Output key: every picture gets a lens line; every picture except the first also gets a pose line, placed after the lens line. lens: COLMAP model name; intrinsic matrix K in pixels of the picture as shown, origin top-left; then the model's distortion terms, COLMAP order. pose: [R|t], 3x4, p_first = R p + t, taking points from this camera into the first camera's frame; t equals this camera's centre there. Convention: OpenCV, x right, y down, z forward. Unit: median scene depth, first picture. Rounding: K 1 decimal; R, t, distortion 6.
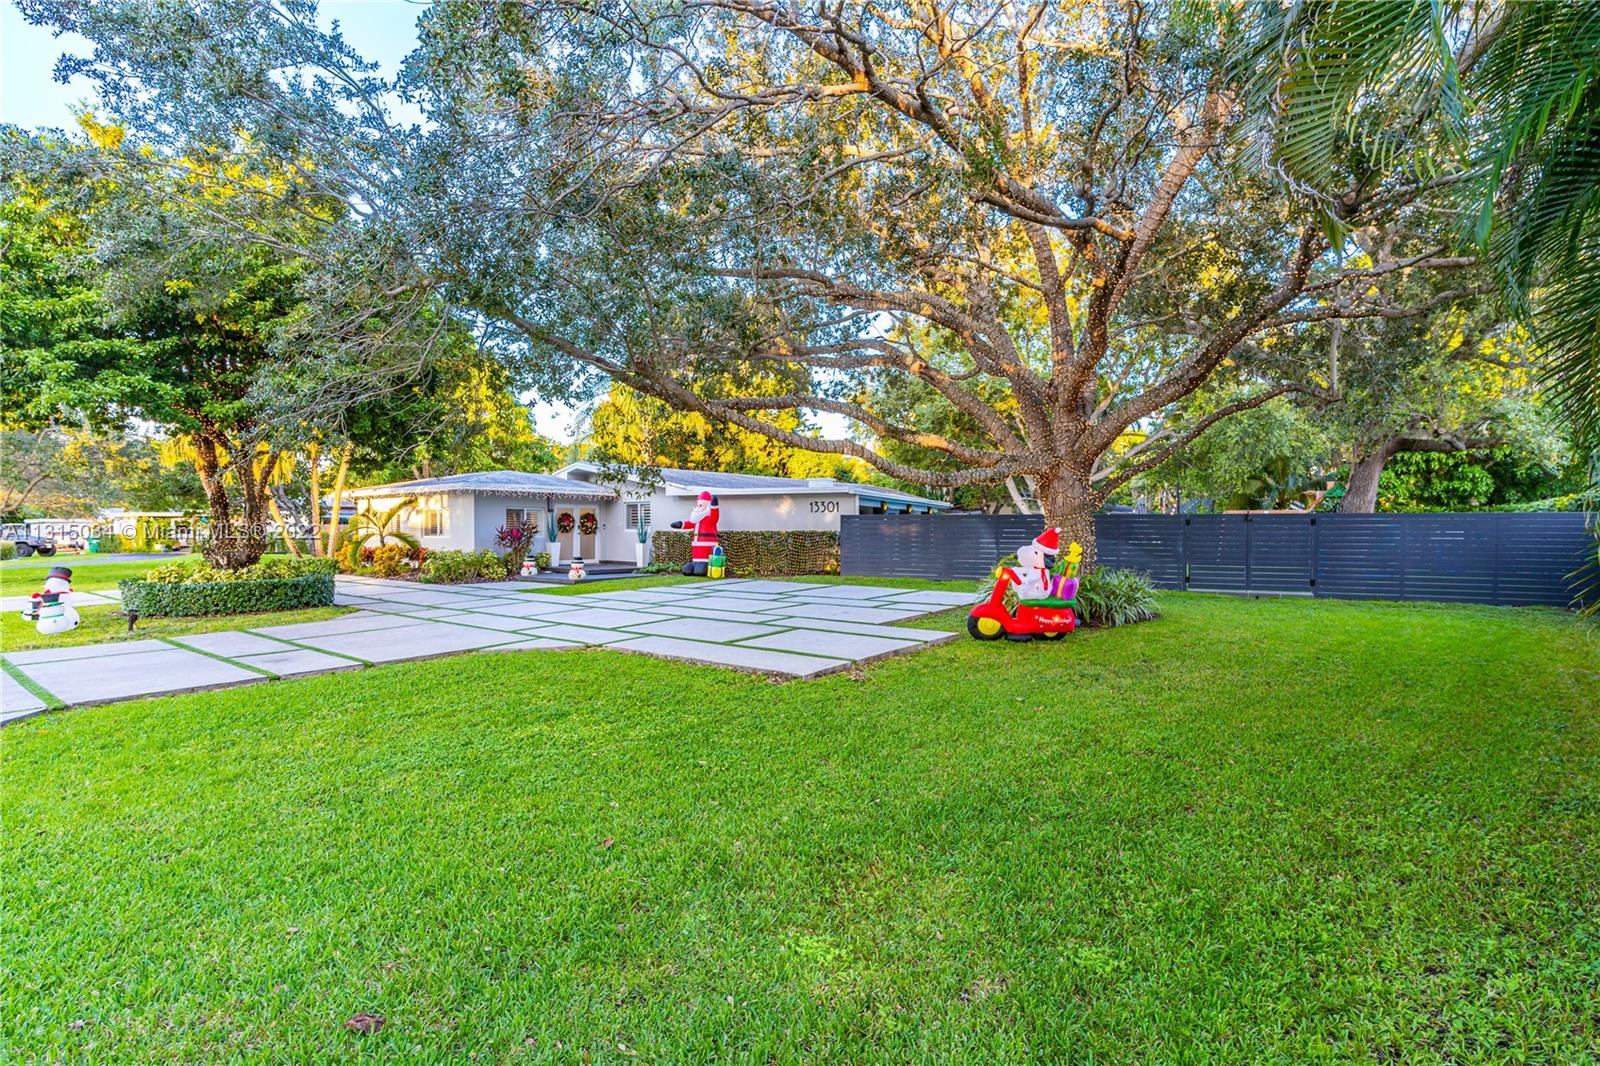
lens RADIAL K [[775.0, 0, 800.7], [0, 775.0, 530.5], [0, 0, 1]] dist [-0.000928, -0.000063]
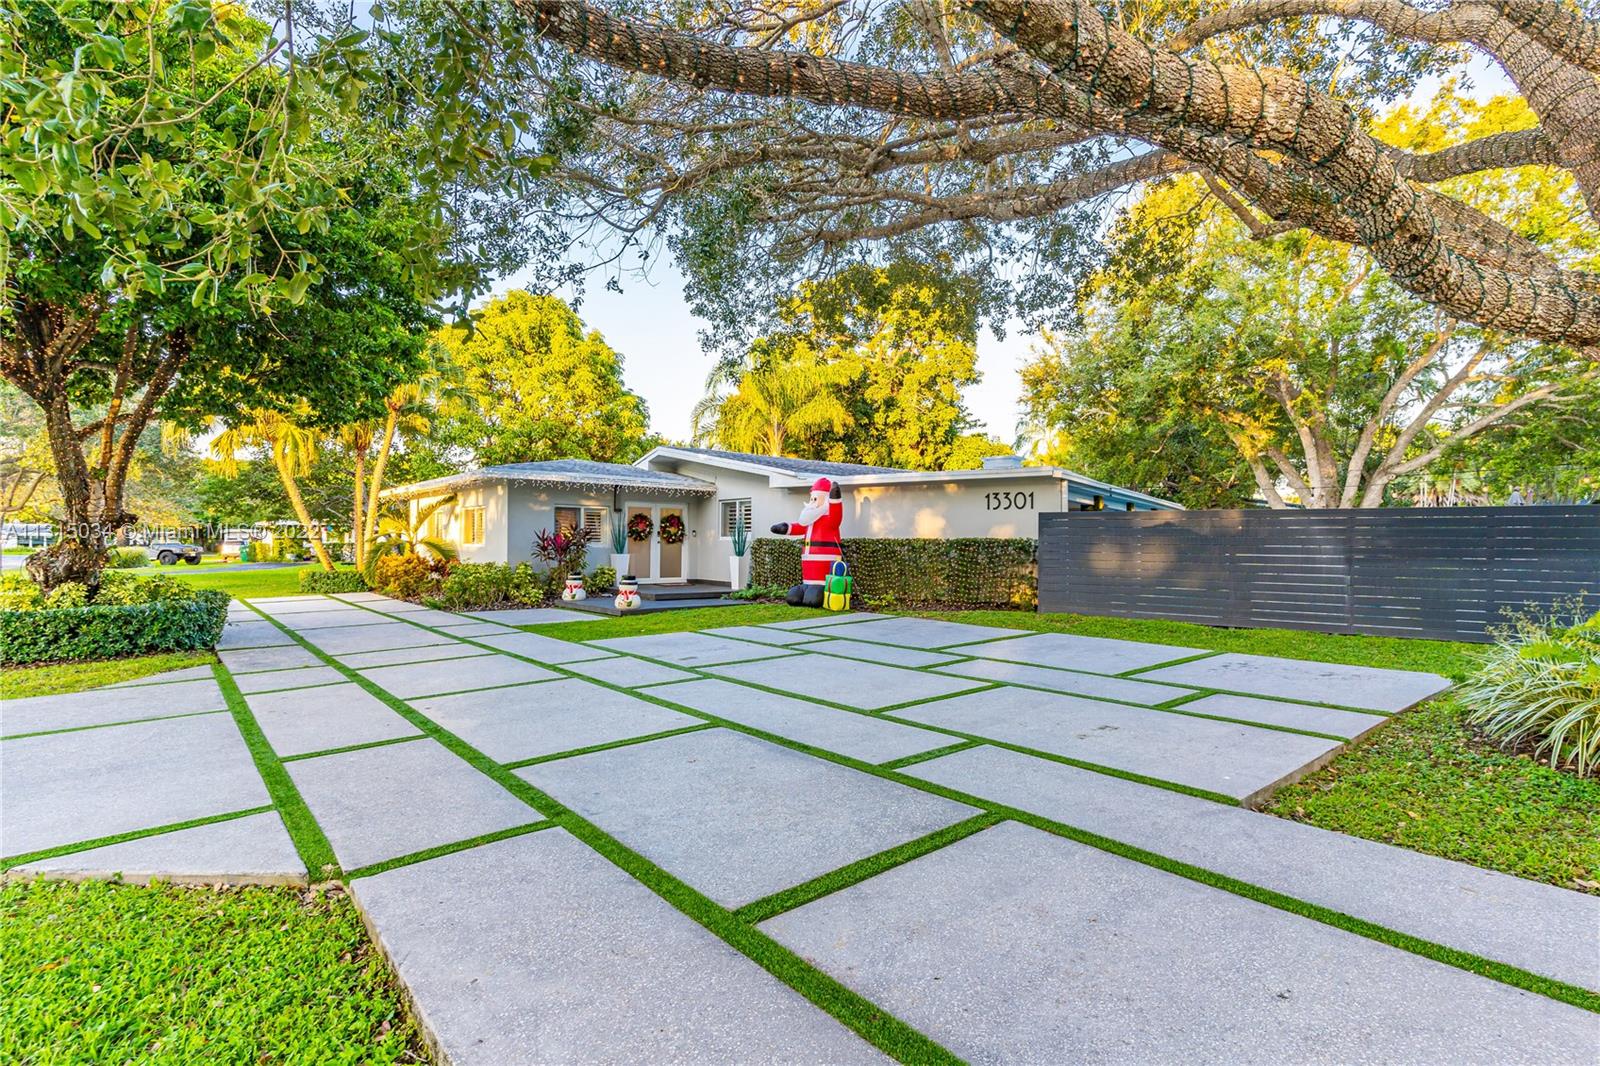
lens RADIAL K [[764.4, 0, 797.6], [0, 764.4, 531.1], [0, 0, 1]] dist [0.010019, -0.002712]
pose [[0.979403, 0.003619, -0.201881, -0.012385], [-0.007797, 0.999771, -0.019905, 0.007766], [0.201762, 0.021069, 0.979208, 0.356323]]
